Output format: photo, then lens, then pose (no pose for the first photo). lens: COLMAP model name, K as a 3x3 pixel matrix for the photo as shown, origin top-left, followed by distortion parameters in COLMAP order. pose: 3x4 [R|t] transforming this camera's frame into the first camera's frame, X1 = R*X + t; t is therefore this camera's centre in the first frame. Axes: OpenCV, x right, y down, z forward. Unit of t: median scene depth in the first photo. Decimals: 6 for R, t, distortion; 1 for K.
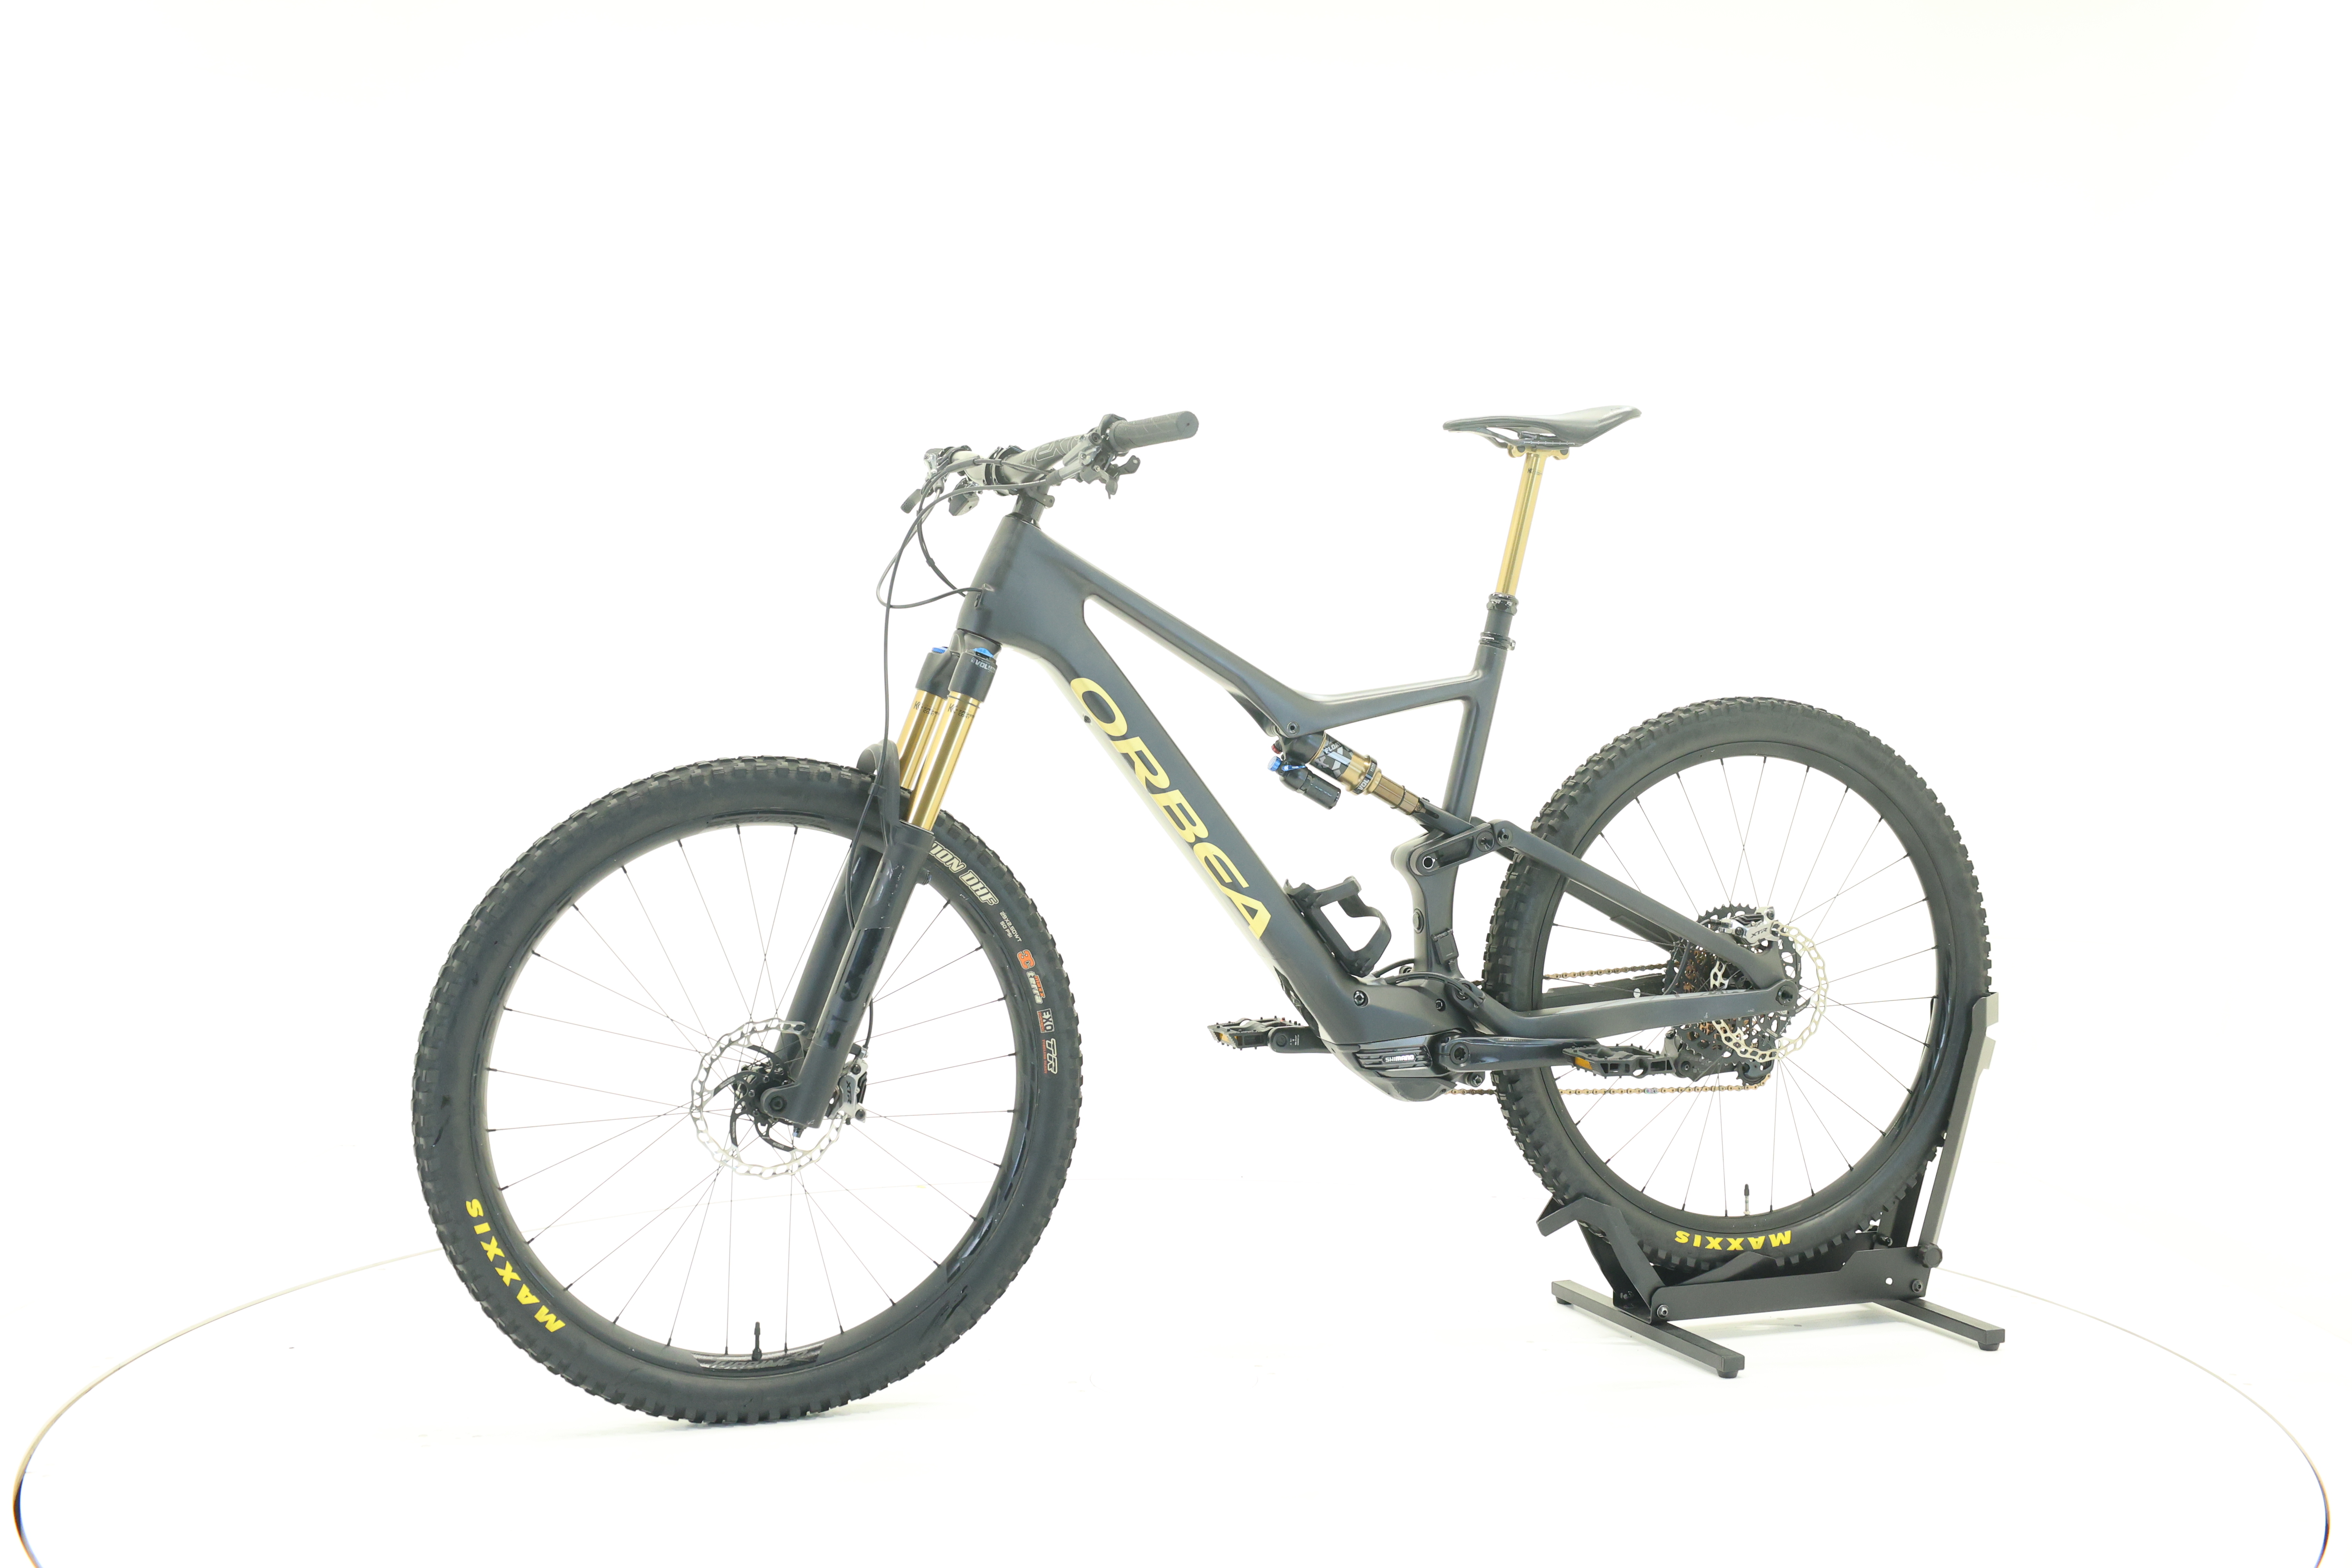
lens RADIAL K [[2497.3, 0, 1177.8], [0, 2497.3, 785.1], [0, 0, 1]] dist [-0.004846, 0.000000]
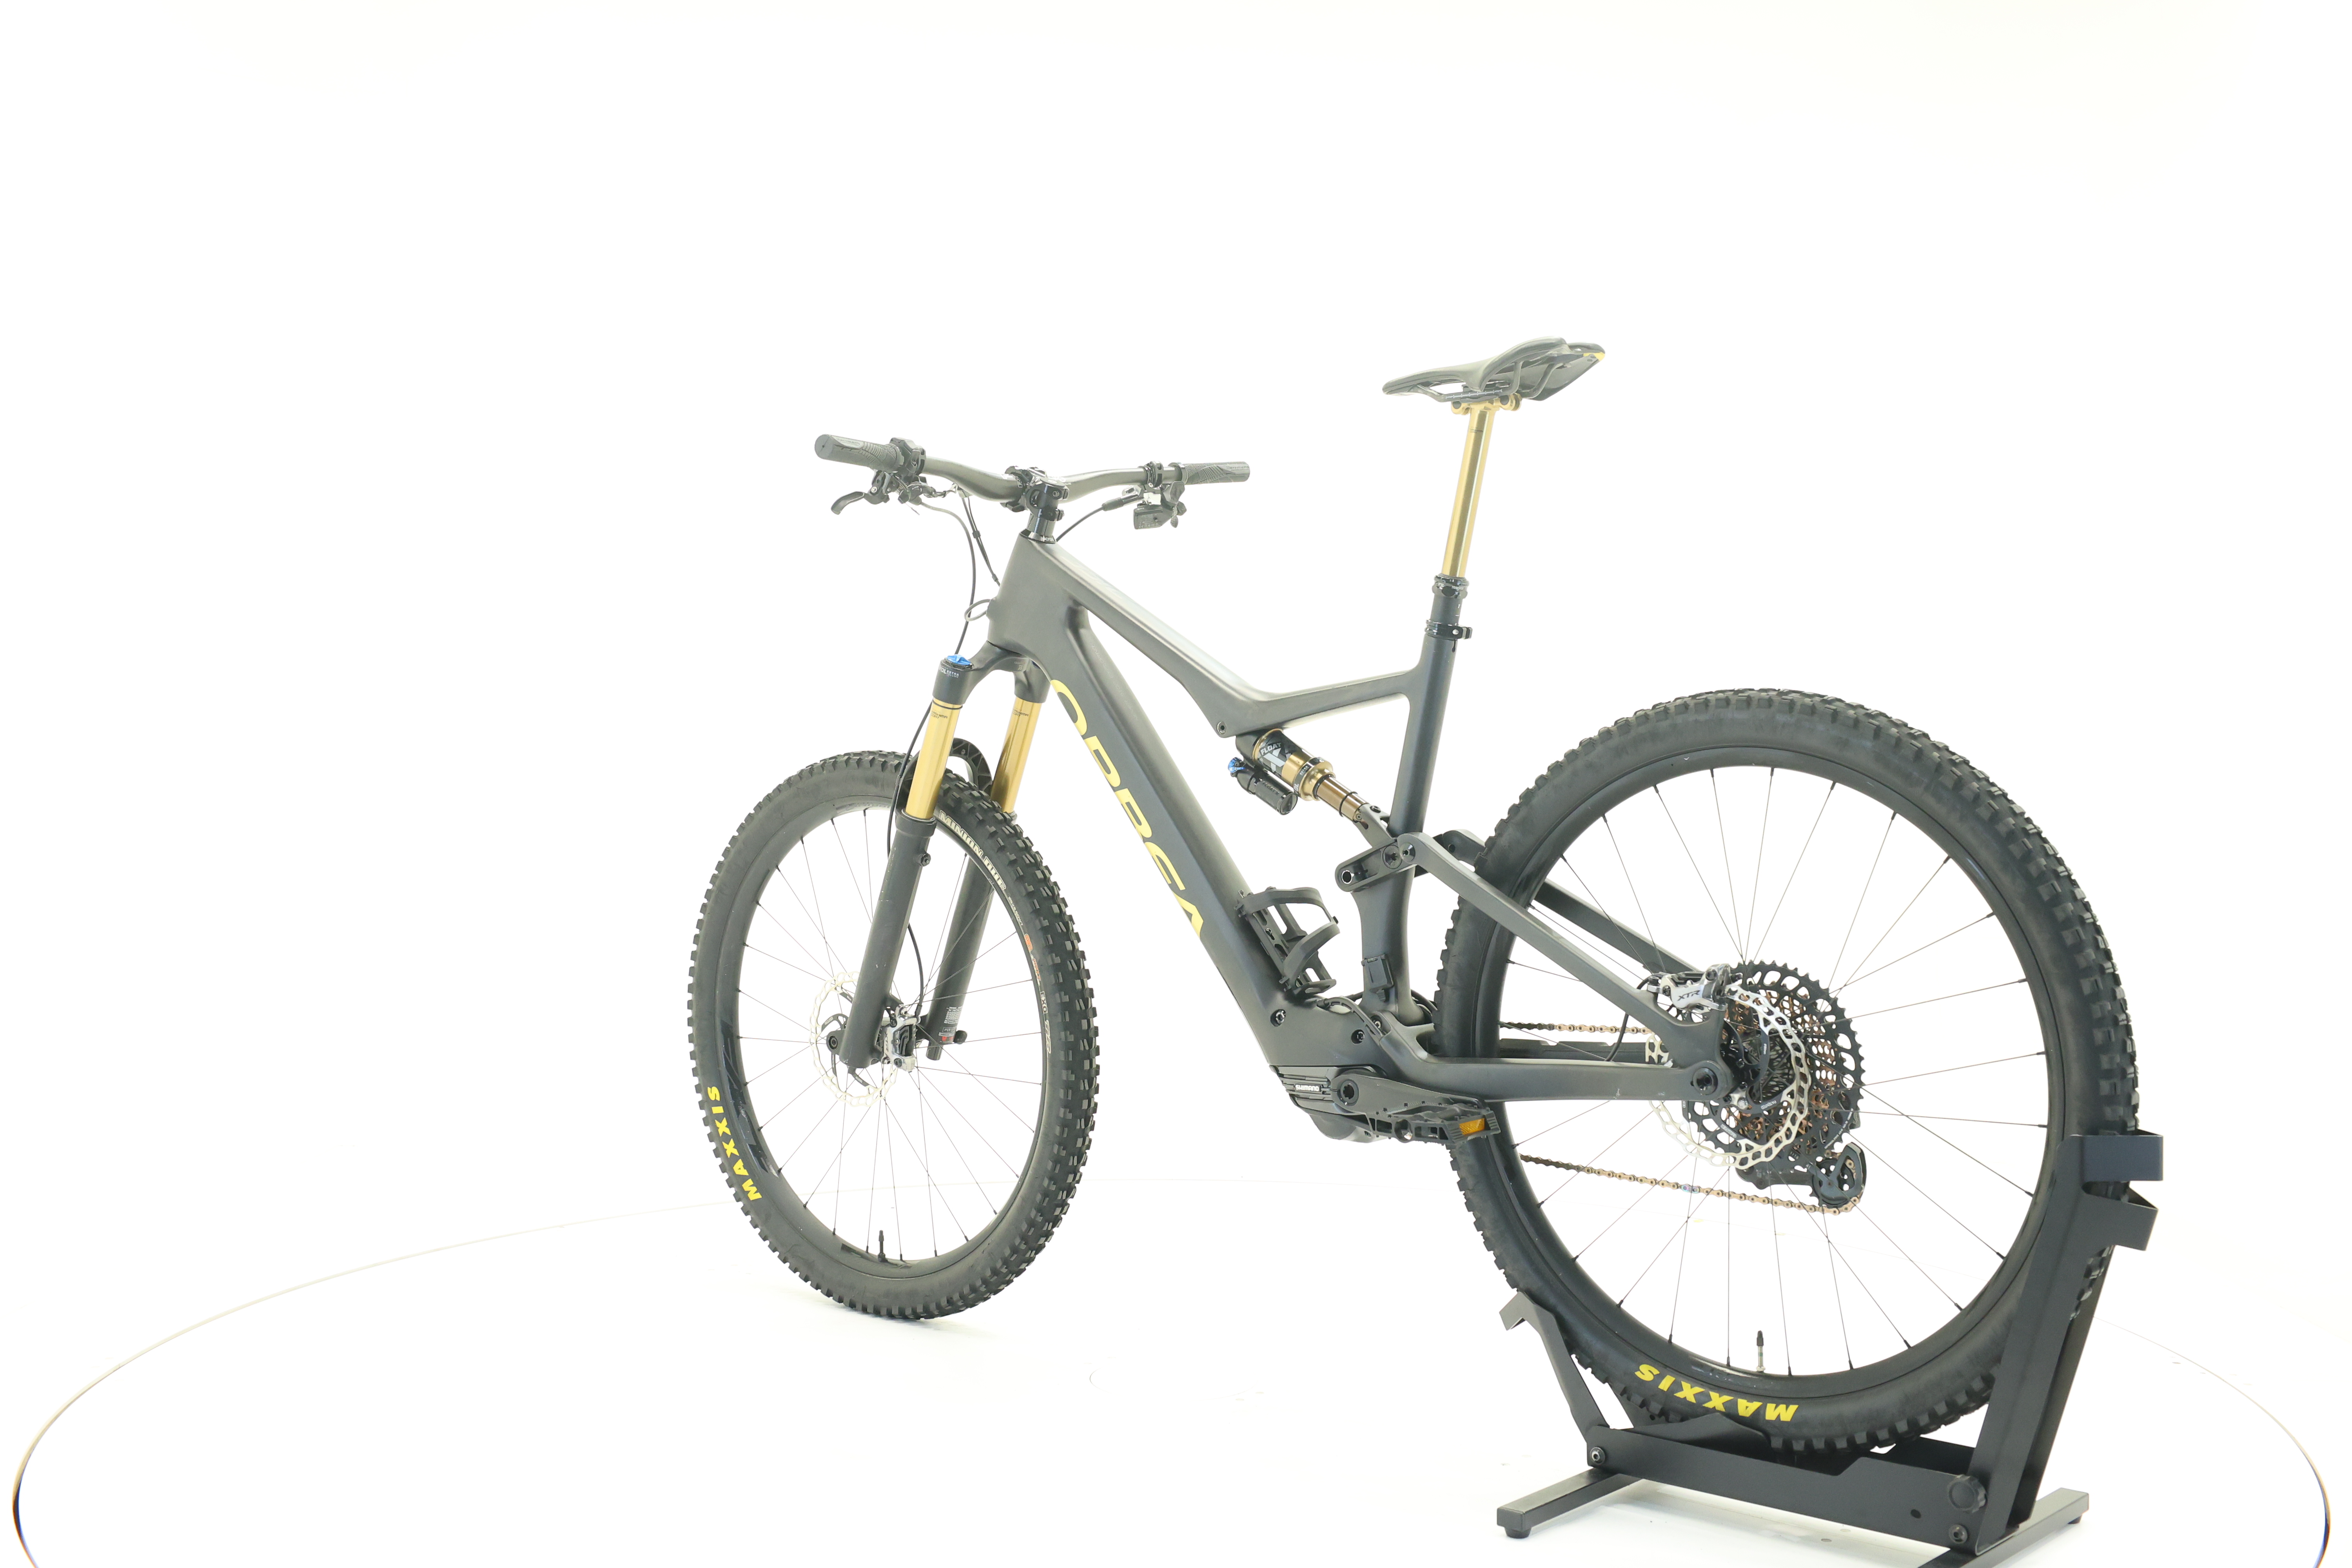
lens RADIAL K [[2497.3, 0, 1170.6], [0, 2497.3, 774.3], [0, 0, 1]] dist [-0.004846, 0.000000]
pose [[0.477787, 0.015847, -0.878333, 0.866547], [-0.025435, 0.999668, 0.004200, -0.008398], [0.878107, 0.020334, 0.478031, 0.512833]]
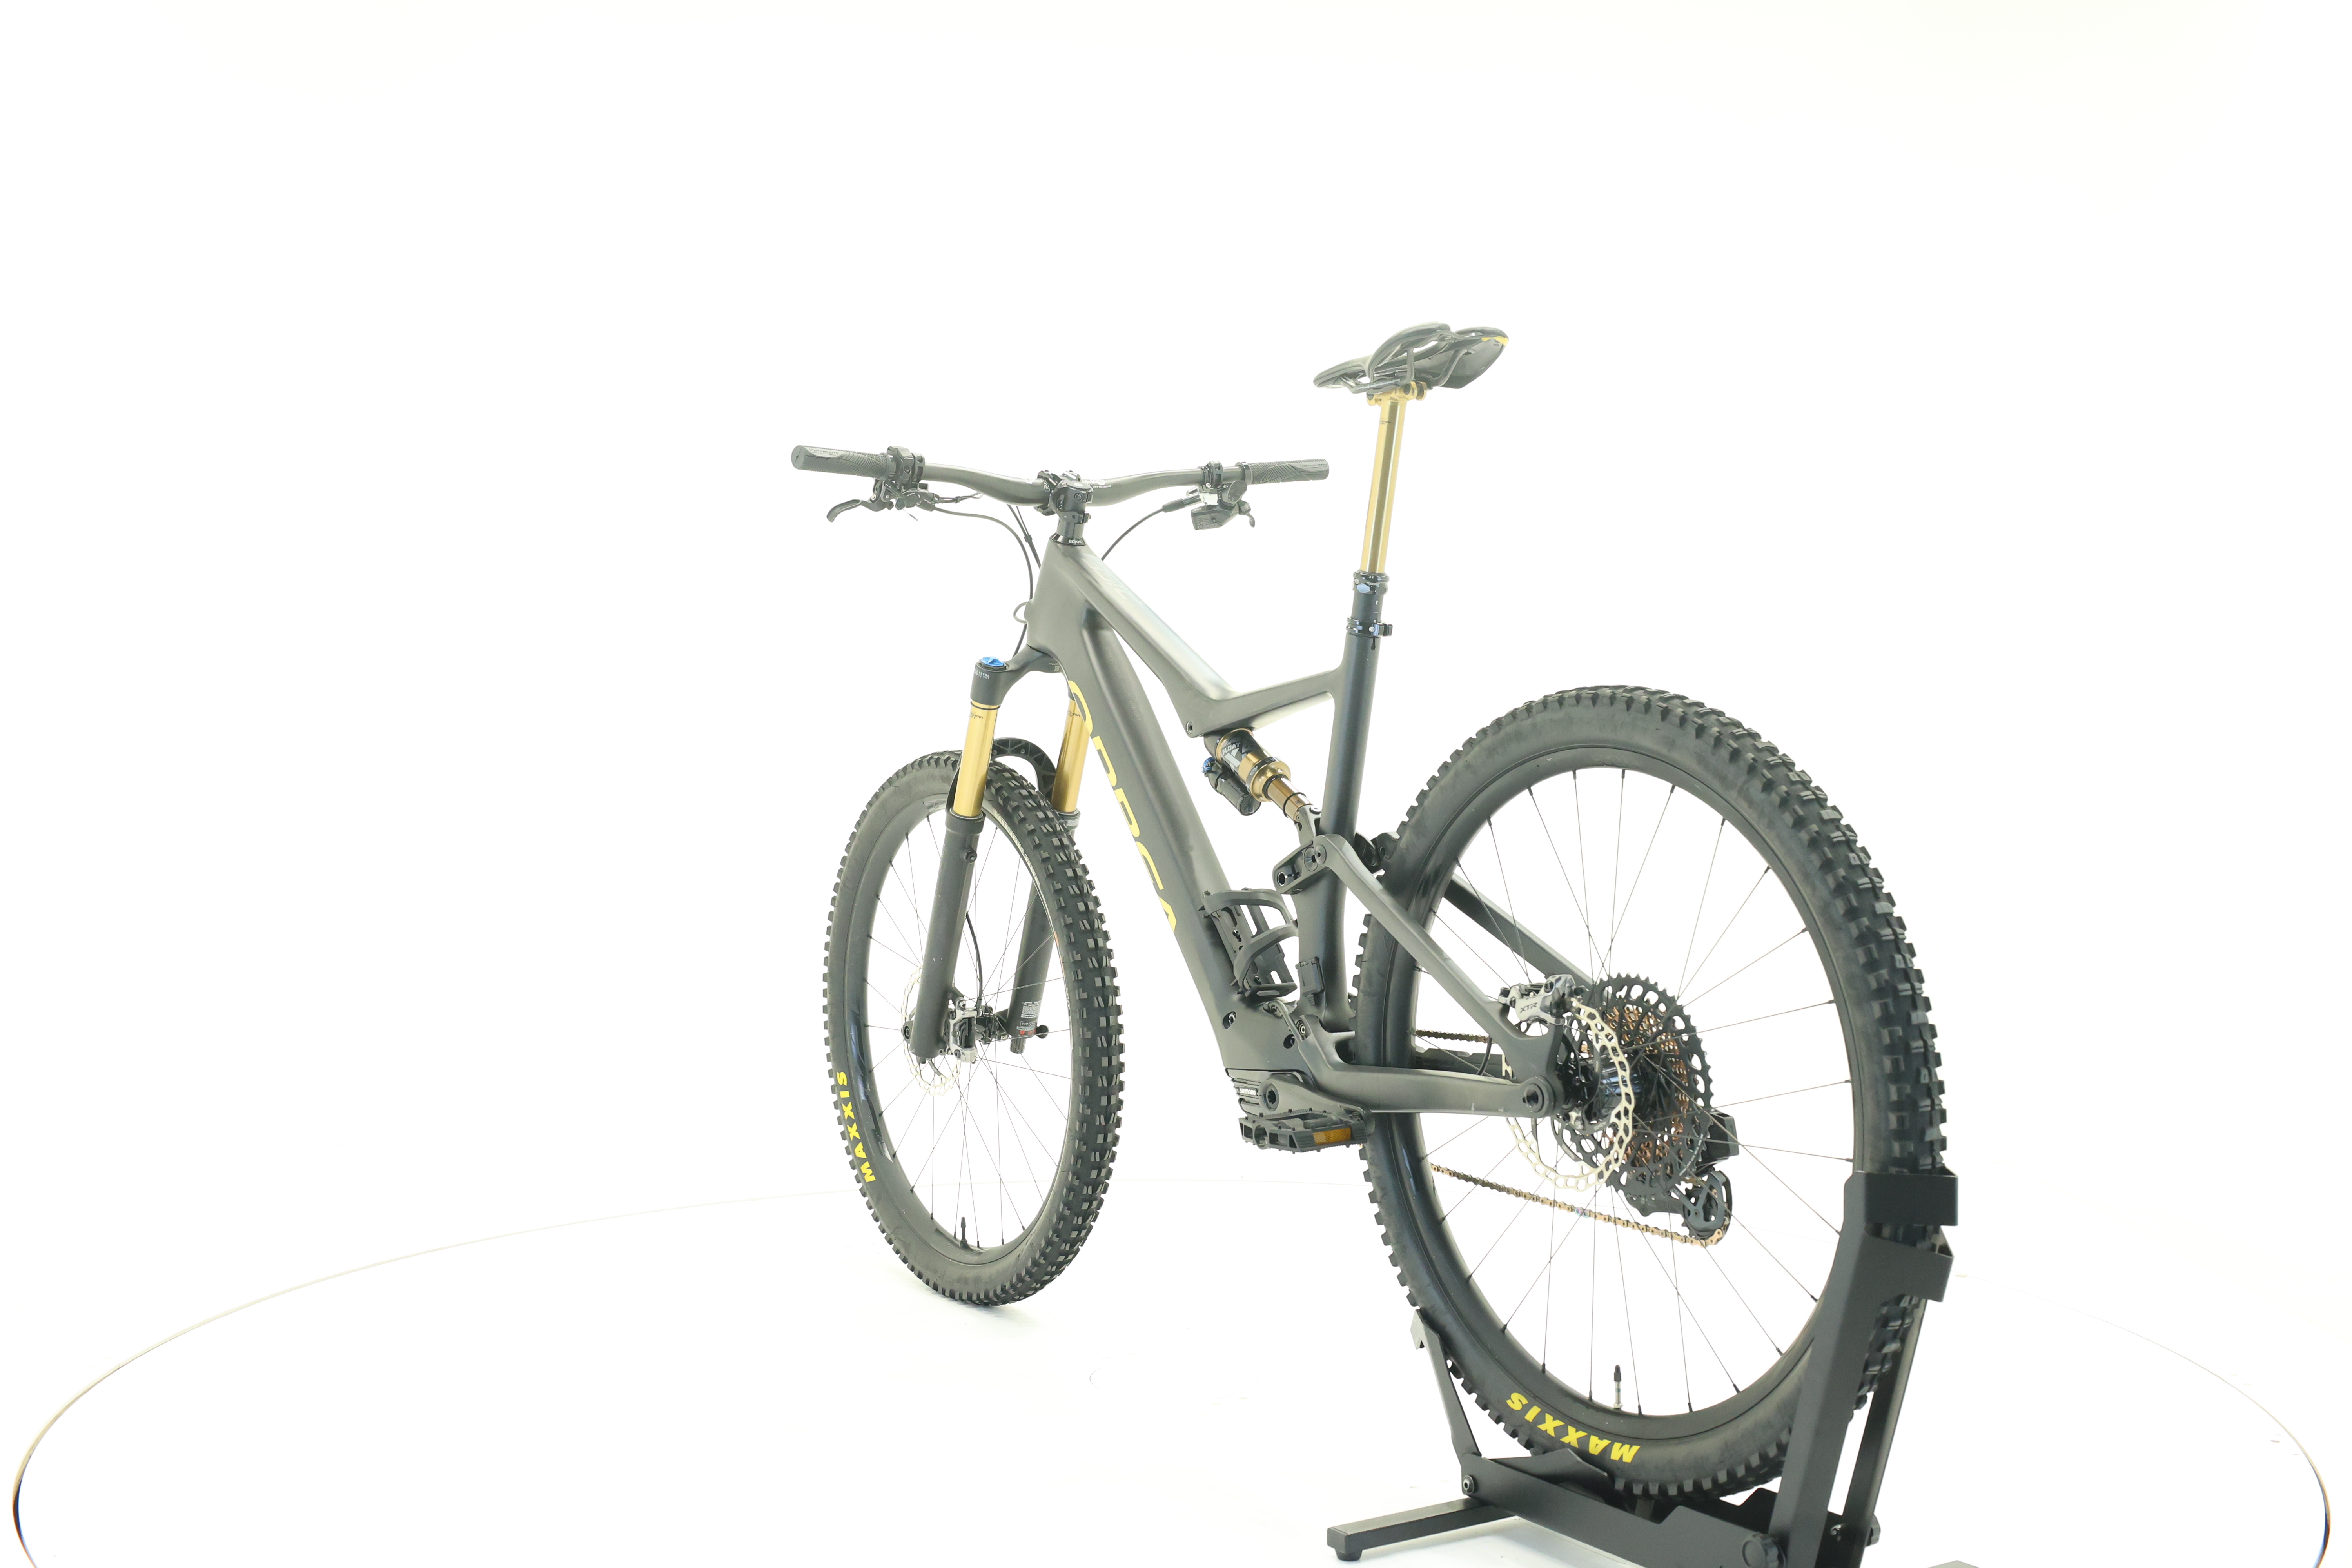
lens RADIAL K [[2497.3, 0, 1179.2], [0, 2497.3, 773.0], [0, 0, 1]] dist [-0.004846, 0.000000]
pose [[0.226539, 0.016133, -0.973869, 0.962276], [-0.028893, 0.999534, 0.009837, -0.014628], [0.973574, 0.025909, 0.226899, 0.764109]]
